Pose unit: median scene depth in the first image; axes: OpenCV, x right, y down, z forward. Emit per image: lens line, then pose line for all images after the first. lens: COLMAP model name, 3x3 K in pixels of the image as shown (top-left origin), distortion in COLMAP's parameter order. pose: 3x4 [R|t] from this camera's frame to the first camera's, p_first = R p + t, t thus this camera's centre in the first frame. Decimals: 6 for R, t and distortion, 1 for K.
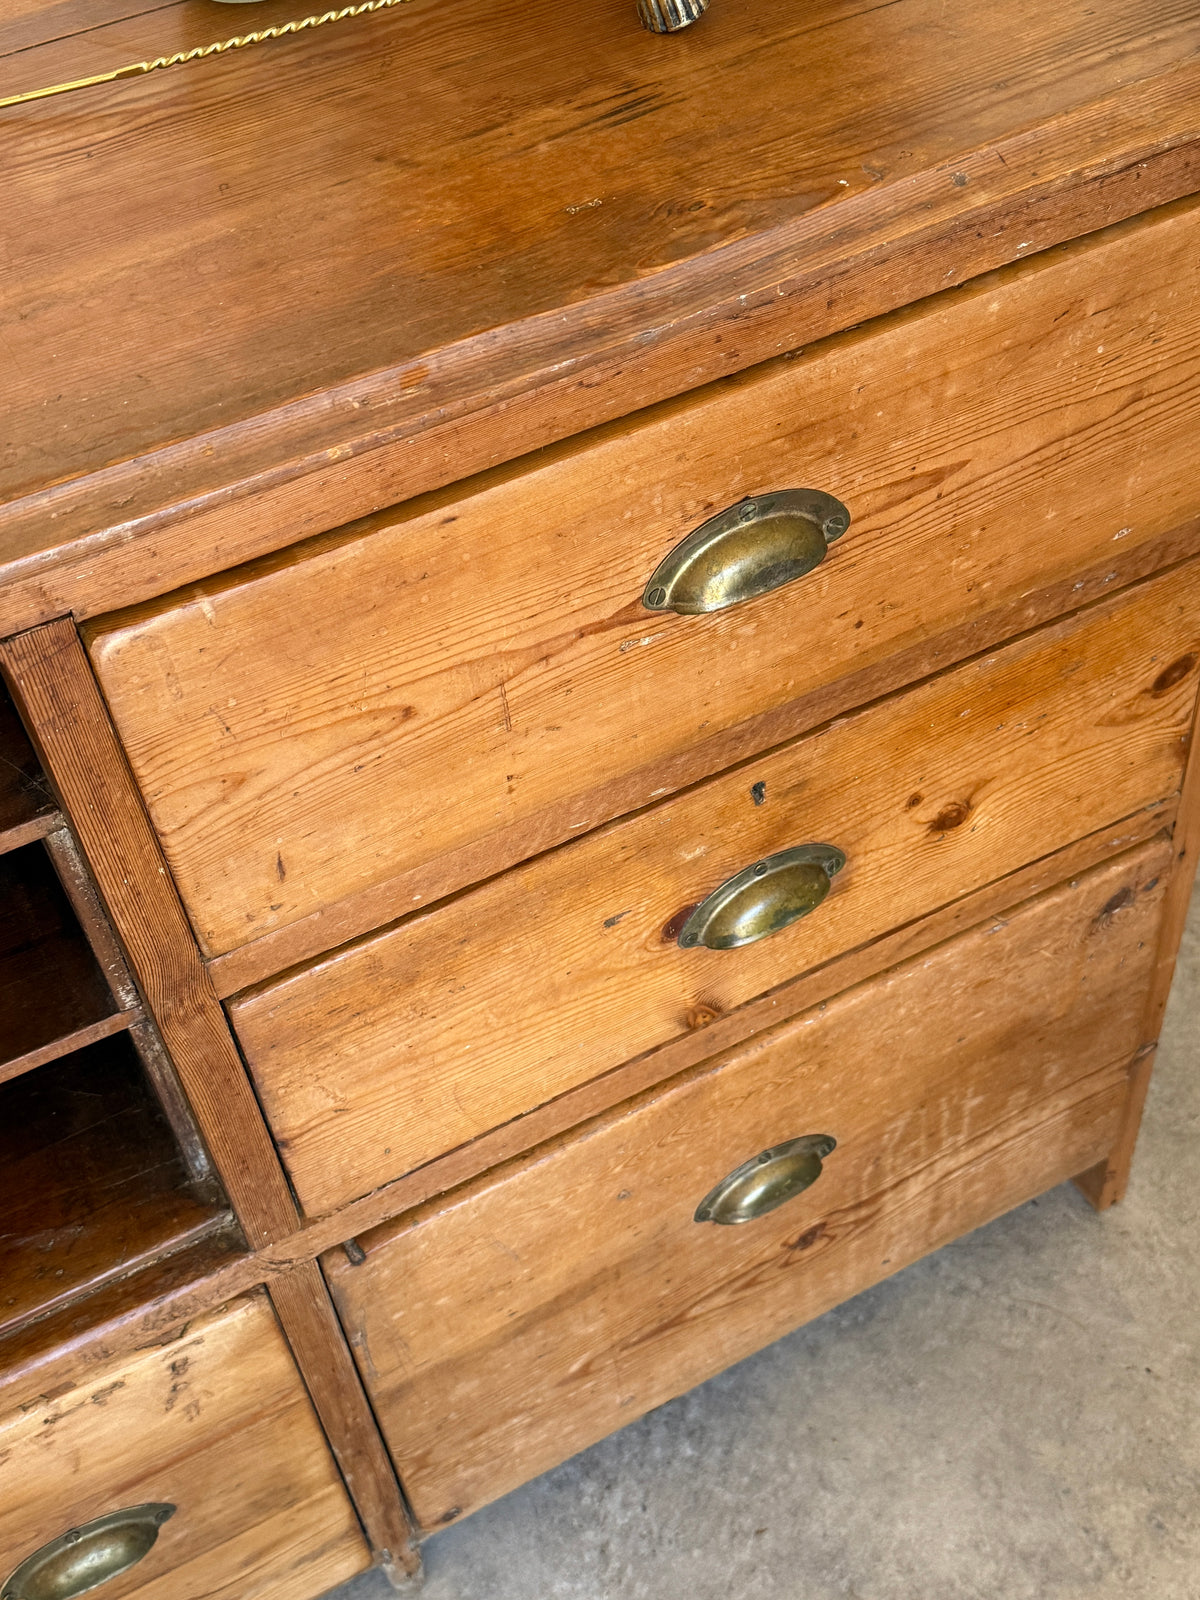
lens RADIAL K [[1873.9, 0, 582.9], [0, 1873.9, 805.3], [0, 0, 1]] dist [0.222556, -0.546380]
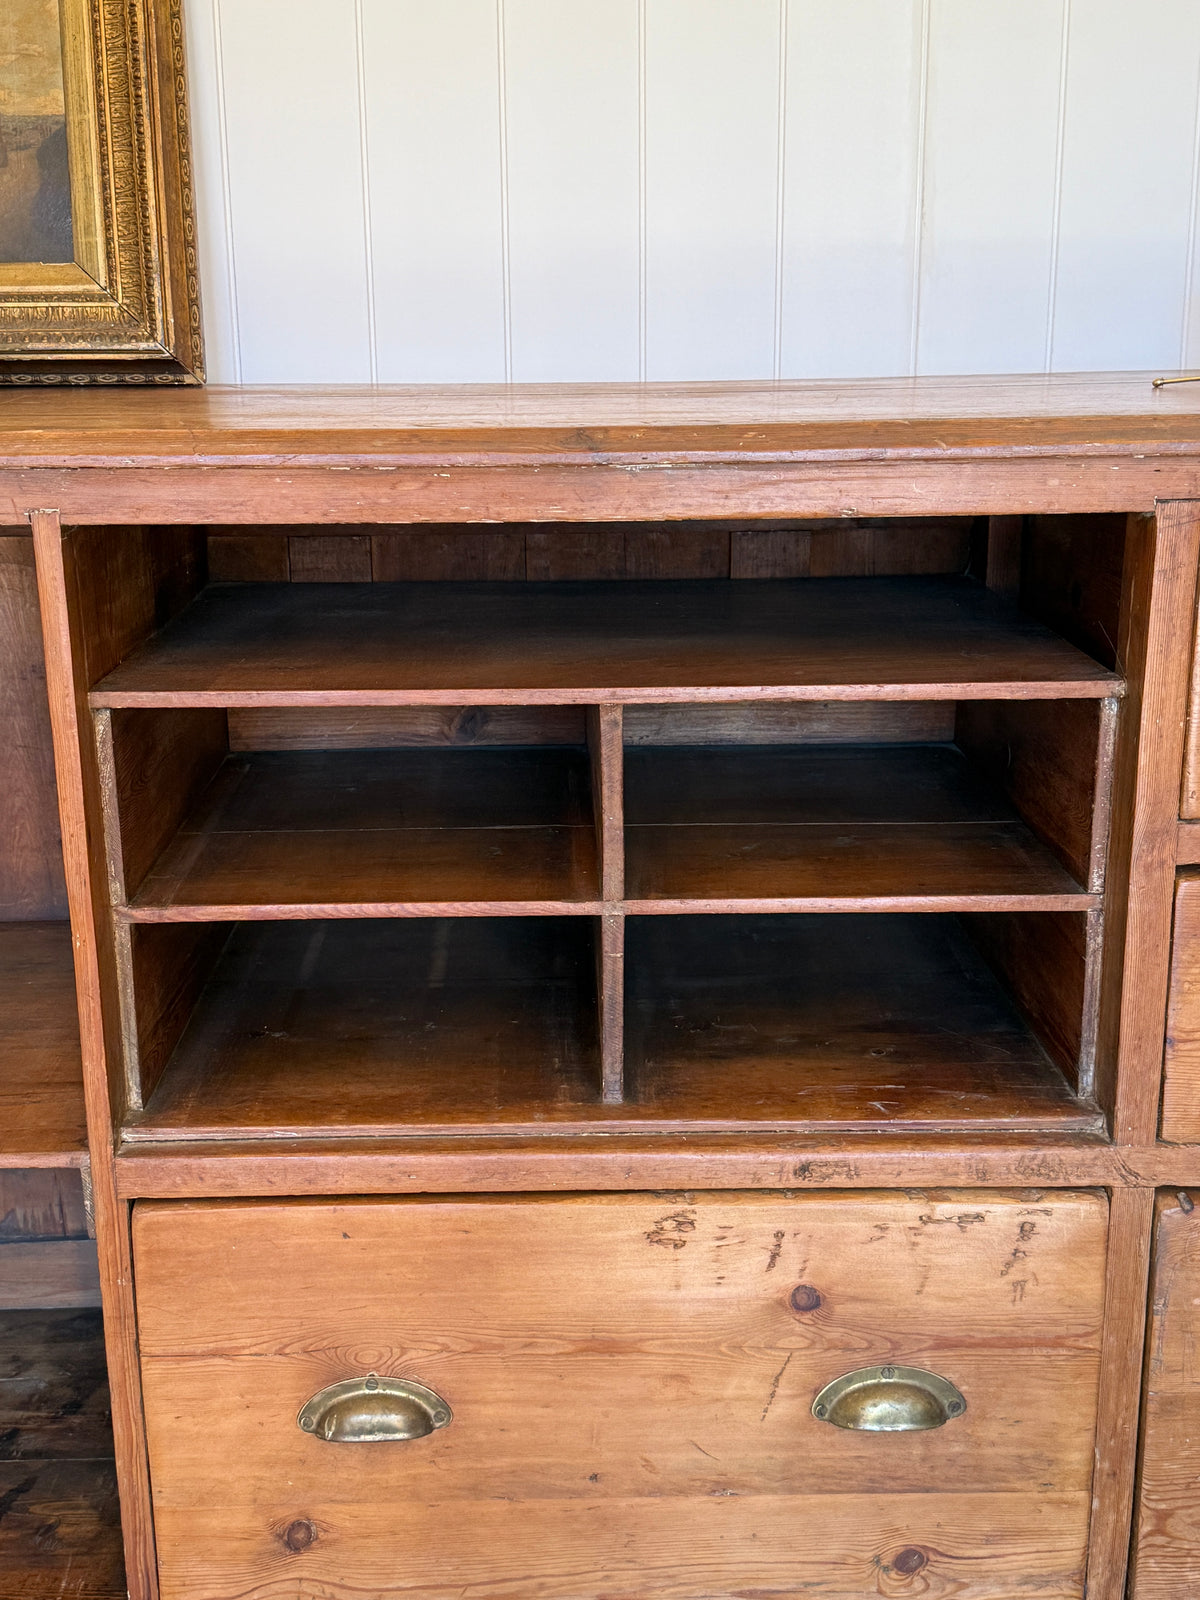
lens RADIAL K [[1873.9, 0, 582.9], [0, 1873.9, 805.3], [0, 0, 1]] dist [0.222556, -0.546380]
pose [[0.890796, 0.194997, -0.410437, -0.009403], [-0.372906, 0.829846, -0.415085, 0.691992], [0.259659, 0.522811, 0.811940, -0.248119]]
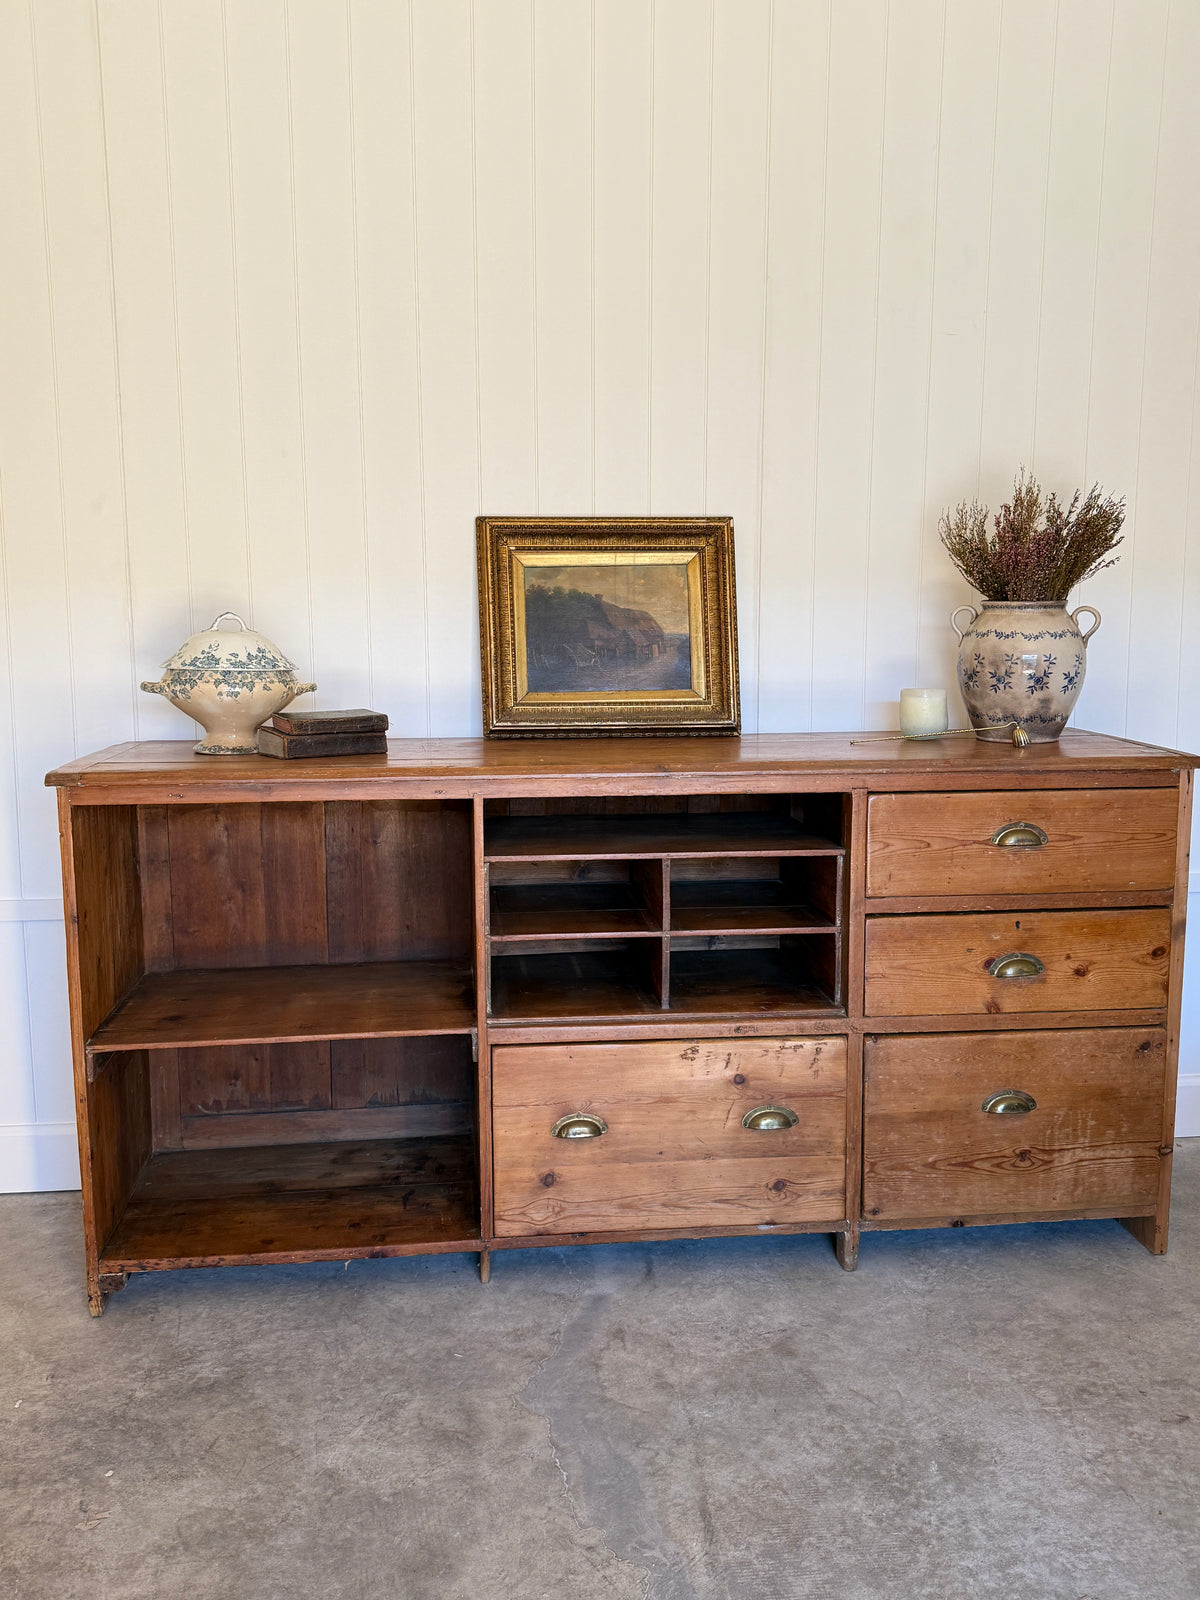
lens RADIAL K [[1308.1, 0, 602.3], [0, 1308.1, 806.9], [0, 0, 1]] dist [0.215102, -0.460725]
pose [[0.927325, 0.138121, -0.347838, 0.198500], [-0.319733, 0.775443, -0.544480, 1.378134], [0.194525, 0.616125, 0.763250, -1.175852]]
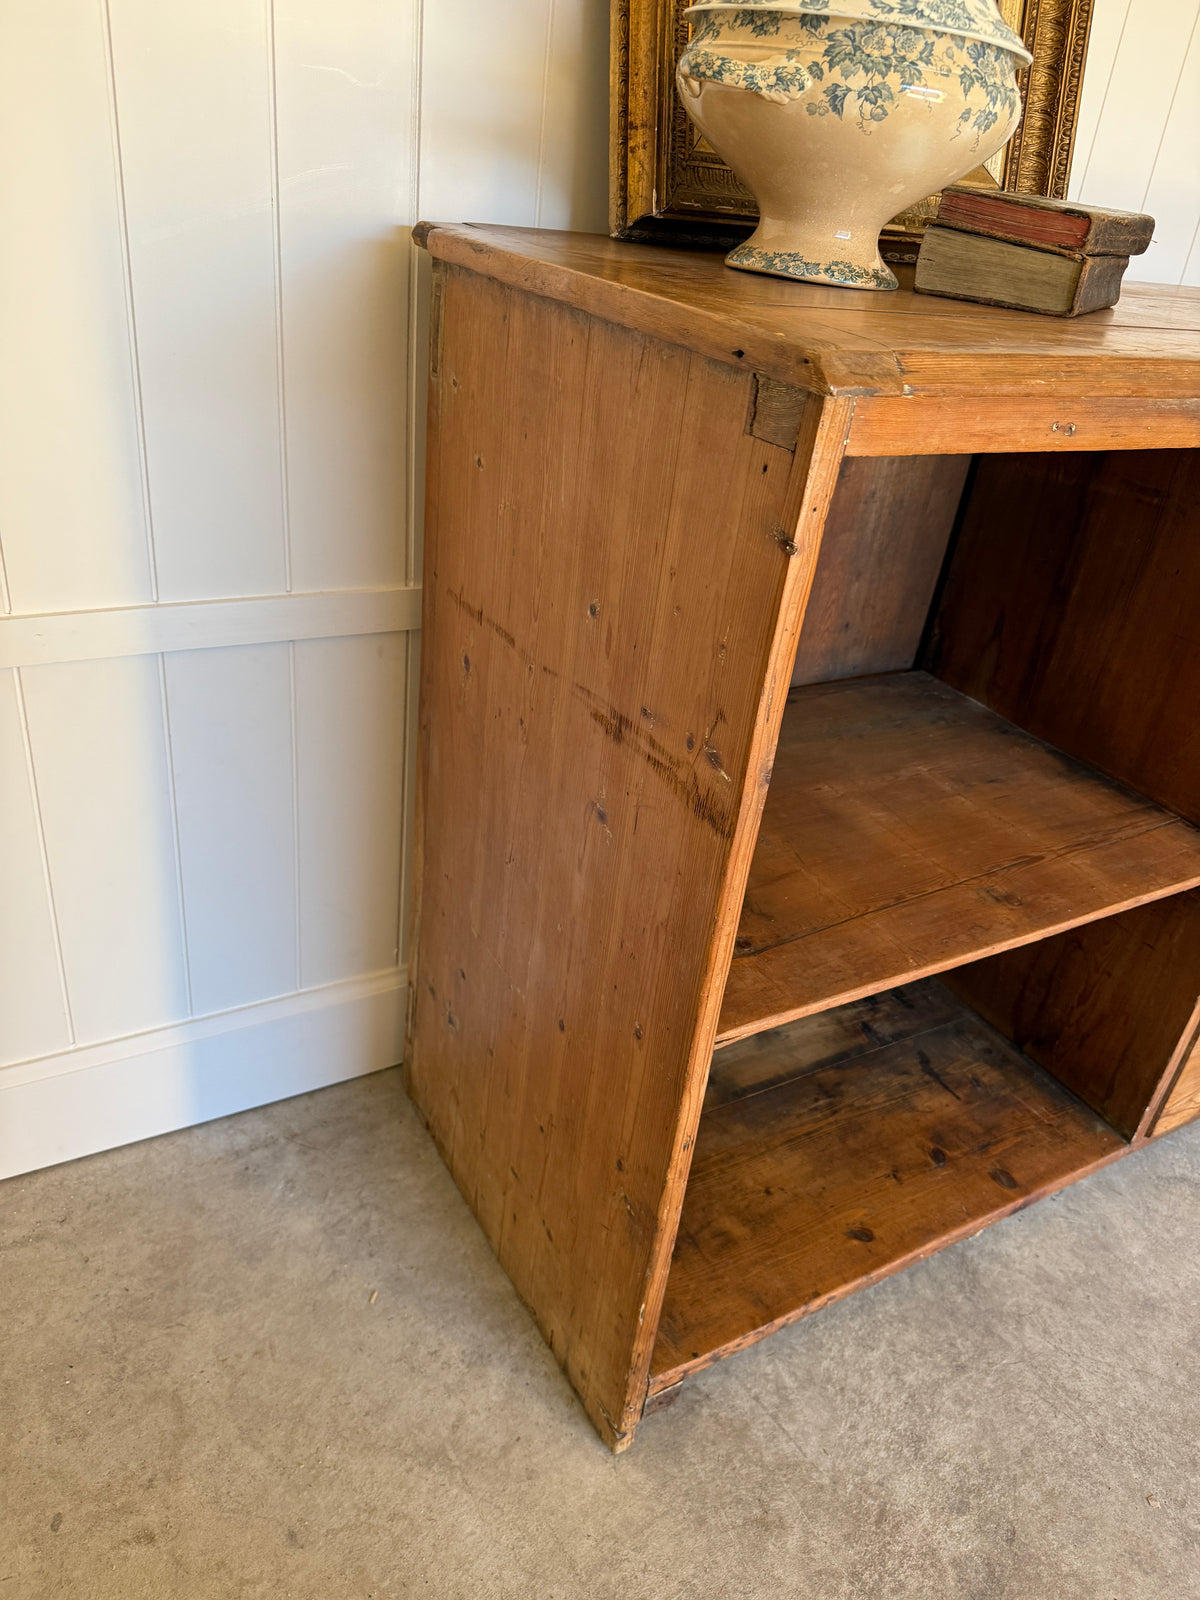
lens RADIAL K [[1126.9, 0, 618.0], [0, 1126.9, 779.3], [0, 0, 1]] dist [-0.007441, -0.003169]
pose [[0.978448, 0.160976, 0.129333, -1.530732], [-0.116032, 0.946699, -0.300495, 0.809690], [-0.170812, 0.279011, 0.944974, -0.160153]]
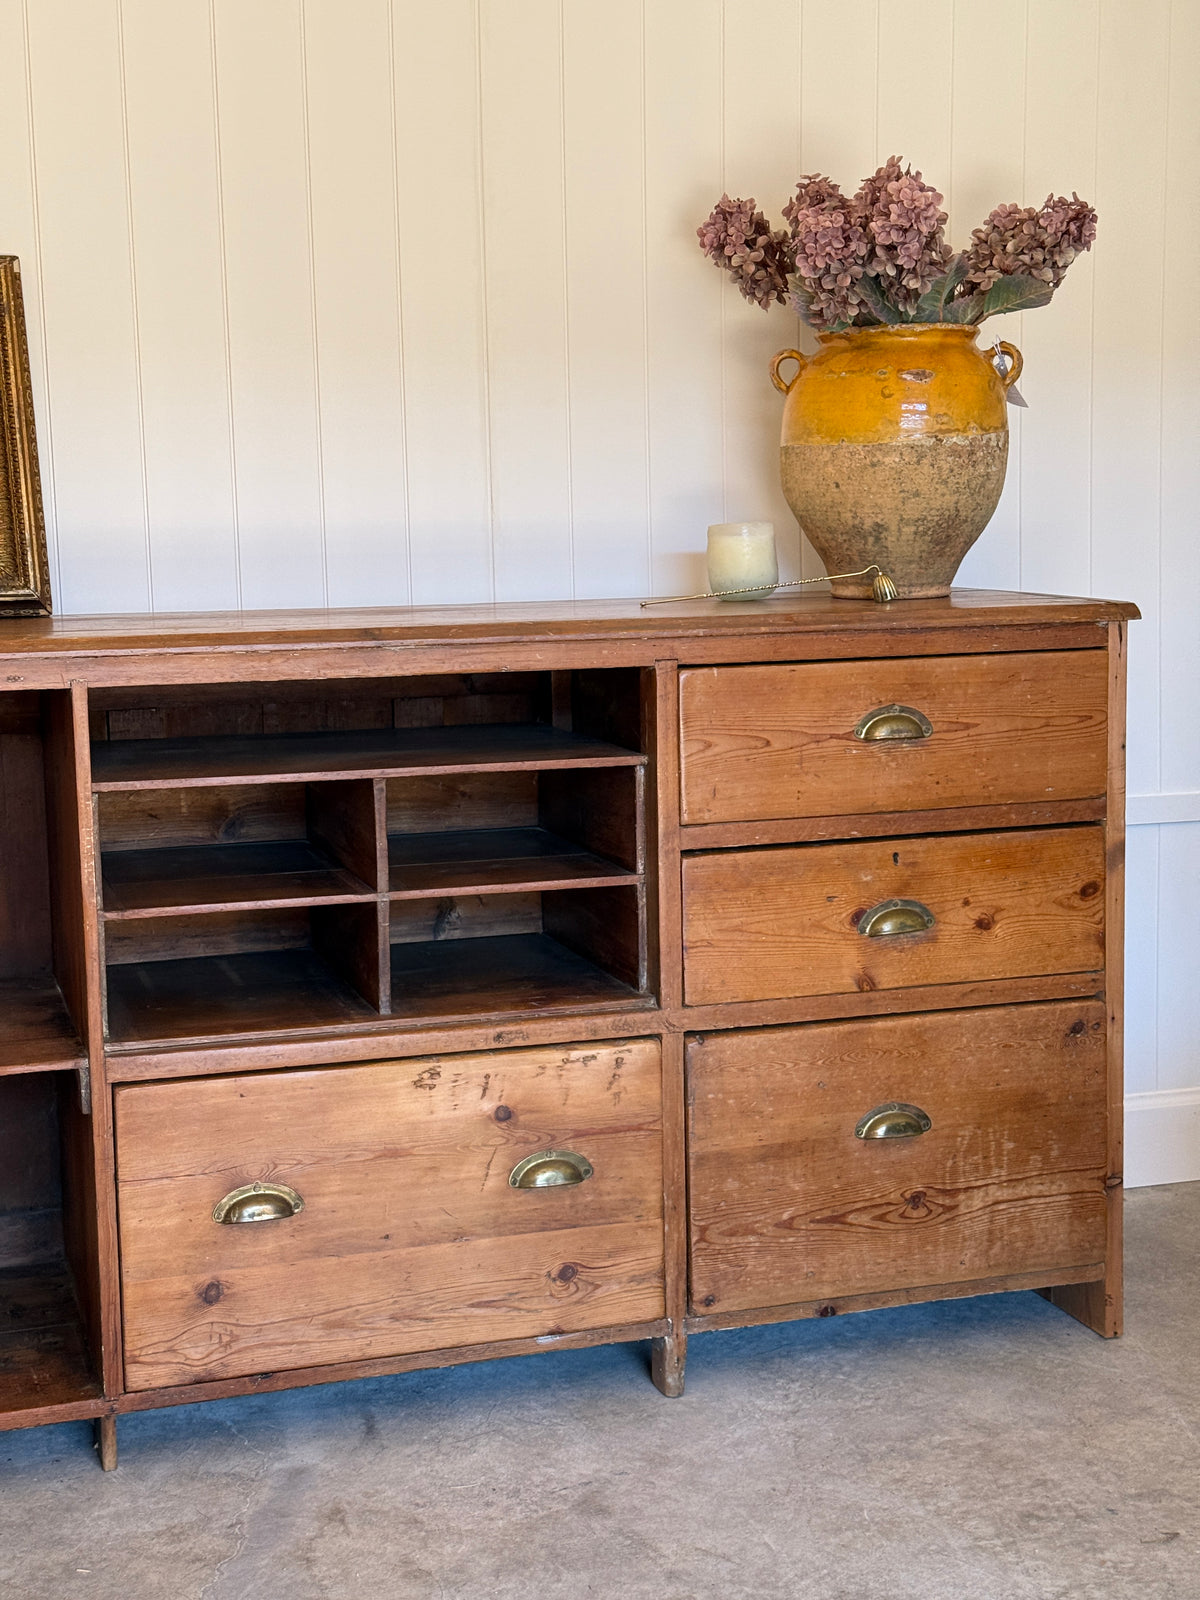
lens RADIAL K [[2149.8, 0, 558.3], [0, 2149.8, 794.3], [0, 0, 1]] dist [0.189893, -0.314402]
pose [[0.979827, 0.094109, -0.176304, 0.141921], [-0.183089, 0.776344, -0.603133, 1.608961], [0.080112, 0.623245, 0.777913, -1.207786]]
